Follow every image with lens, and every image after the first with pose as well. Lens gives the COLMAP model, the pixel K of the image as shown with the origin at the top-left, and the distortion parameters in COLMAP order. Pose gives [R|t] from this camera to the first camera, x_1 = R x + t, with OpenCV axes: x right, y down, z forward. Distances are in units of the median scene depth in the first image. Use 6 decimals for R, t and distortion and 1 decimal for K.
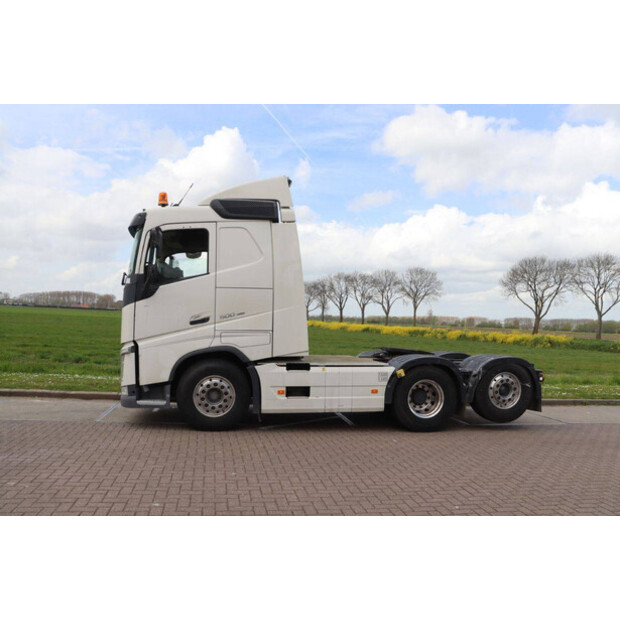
lens RADIAL K [[513.3, 0, 310.0], [0, 513.3, 310.0], [0, 0, 1]] dist [-0.164521, 0.138512]
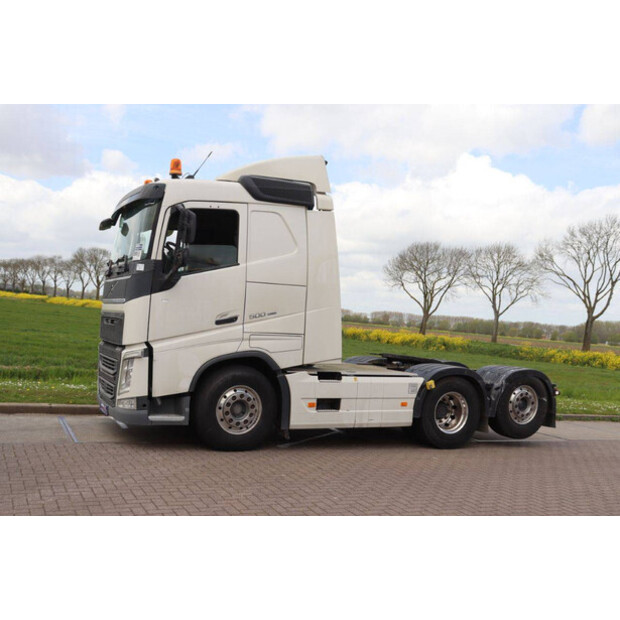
lens RADIAL K [[649.2, 0, 310.0], [0, 649.2, 310.0], [0, 0, 1]] dist [-0.063409, 0.013149]
pose [[0.962784, 0.043792, 0.266699, -0.358760], [-0.050347, 0.998573, 0.017786, -0.020996], [-0.265539, -0.030551, 0.963616, -0.065971]]
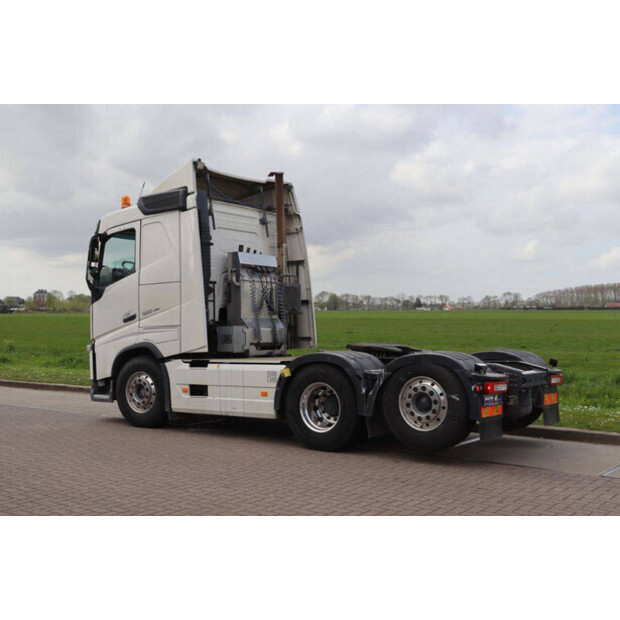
lens RADIAL K [[743.8, 0, 310.0], [0, 743.8, 310.0], [0, 0, 1]] dist [0.009549, 0.012523]
pose [[0.681093, -0.049826, -0.730499, 1.100808], [0.050052, 0.998516, -0.021441, 0.053032], [0.730484, -0.021960, 0.682577, 0.229378]]
